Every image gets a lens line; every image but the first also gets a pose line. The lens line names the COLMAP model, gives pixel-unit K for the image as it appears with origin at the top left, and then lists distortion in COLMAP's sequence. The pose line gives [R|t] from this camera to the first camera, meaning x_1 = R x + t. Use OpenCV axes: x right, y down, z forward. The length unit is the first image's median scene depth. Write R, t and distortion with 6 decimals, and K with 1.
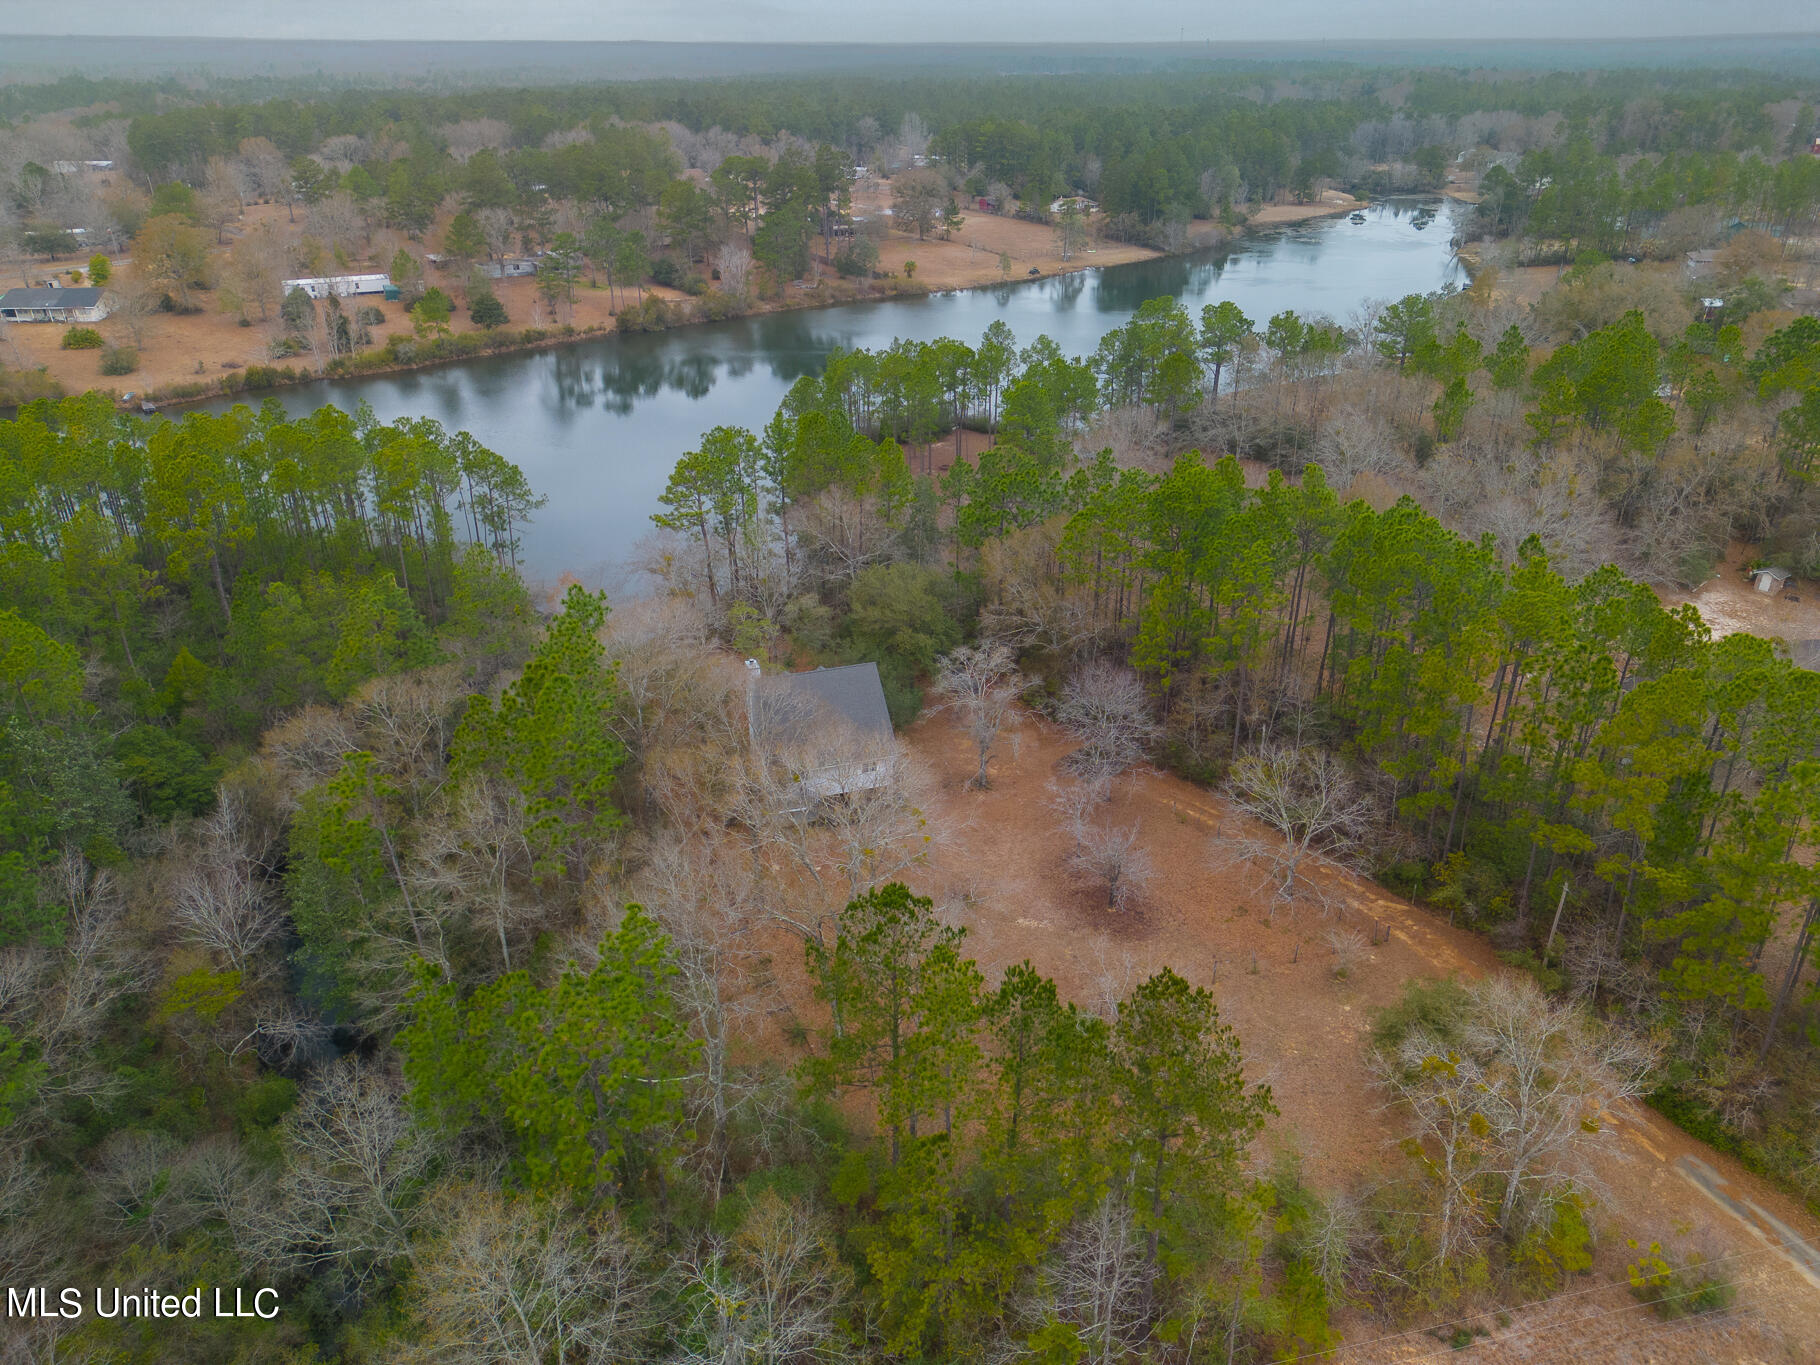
lens RADIAL K [[879.8, 0, 910.0], [0, 879.8, 682.5], [0, 0, 1]] dist [0.023678, -0.012260]
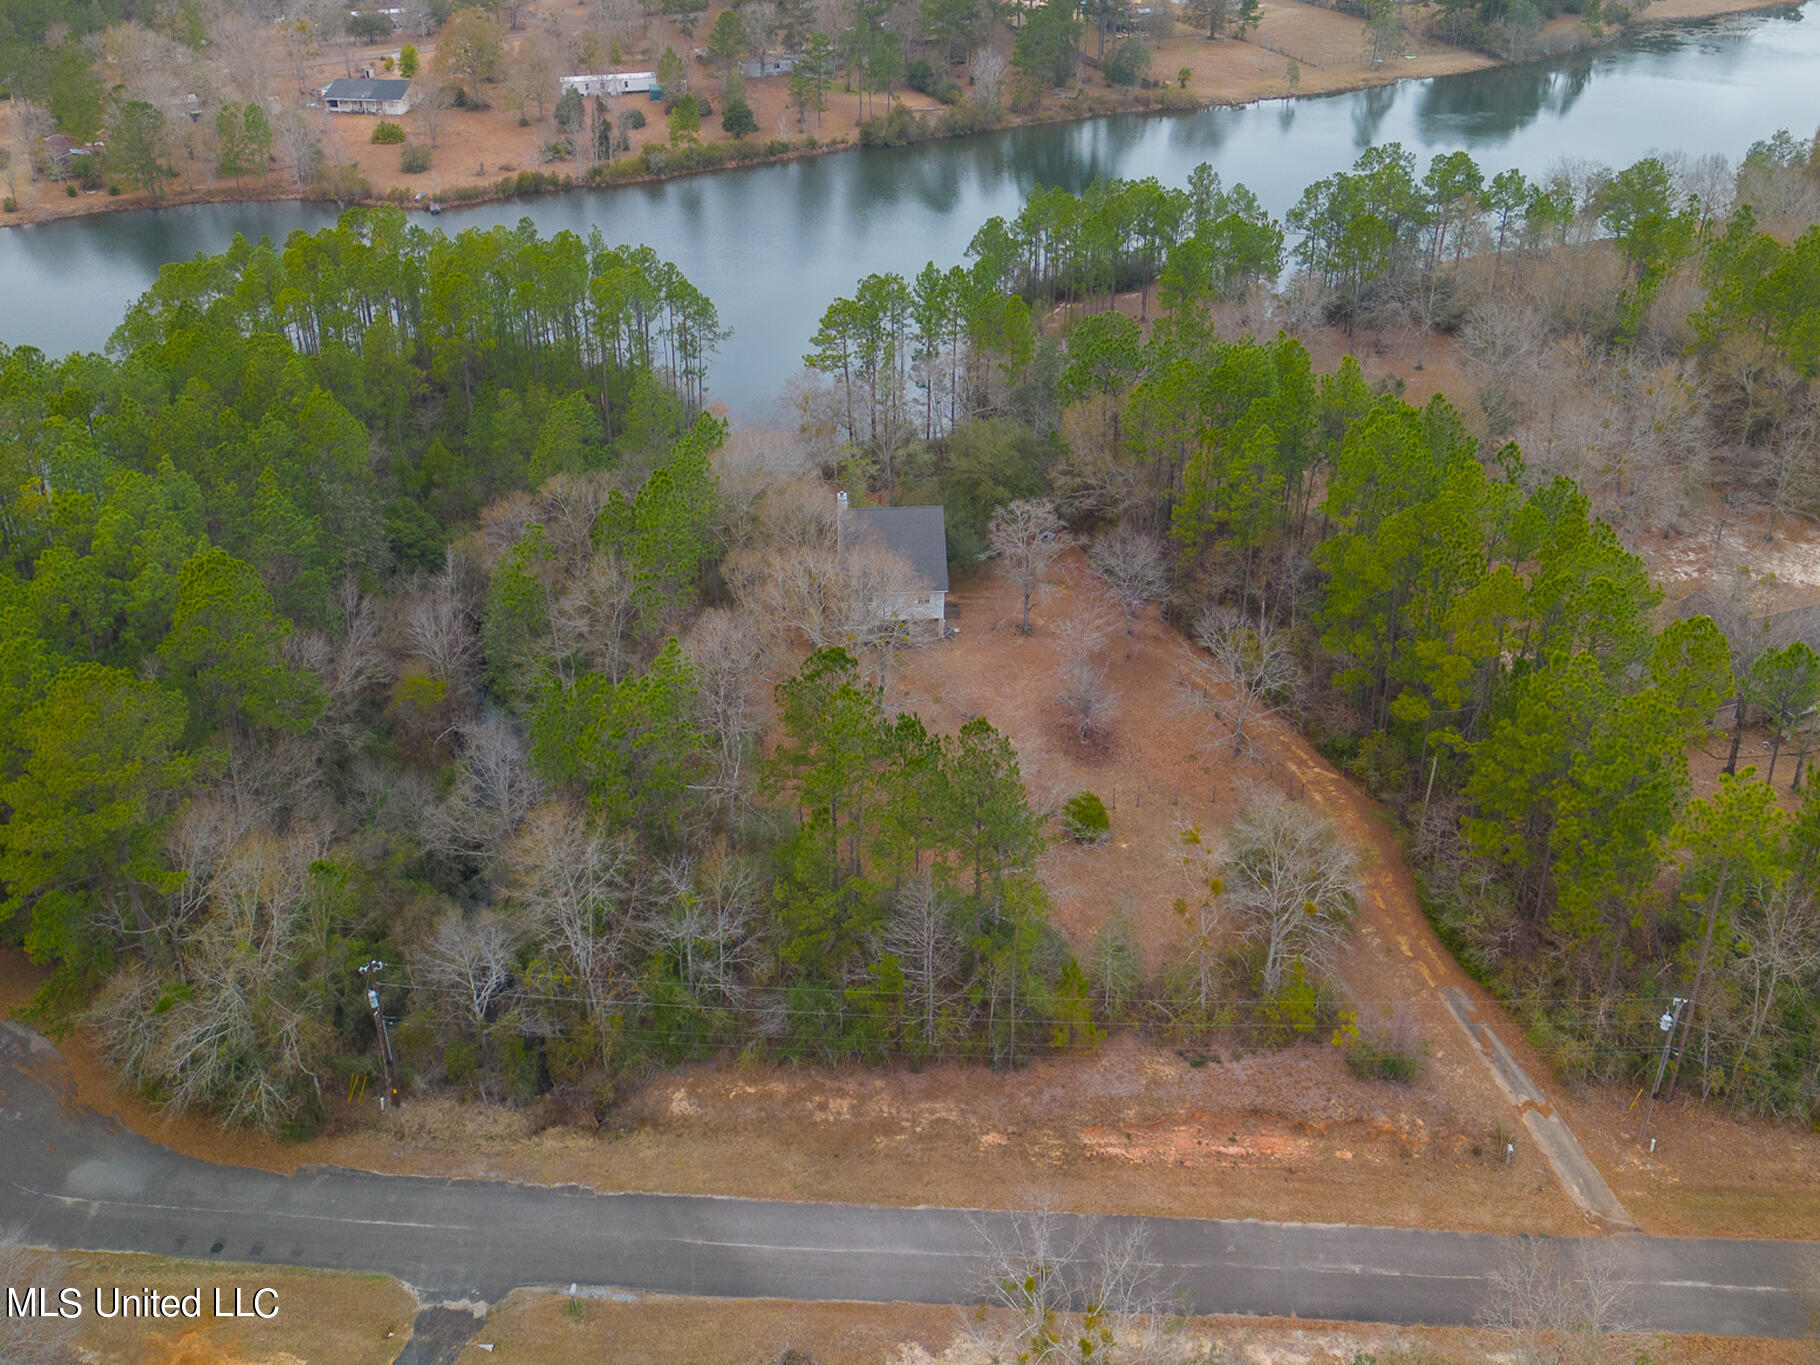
lens RADIAL K [[1235.0, 0, 910.0], [0, 1235.0, 682.5], [0, 0, 1]] dist [0.056636, -0.056352]
pose [[0.938322, 0.155440, -0.308854, 0.214446], [-0.132857, 0.986763, 0.092988, 0.028016], [0.319220, -0.046220, 0.946553, -0.244752]]
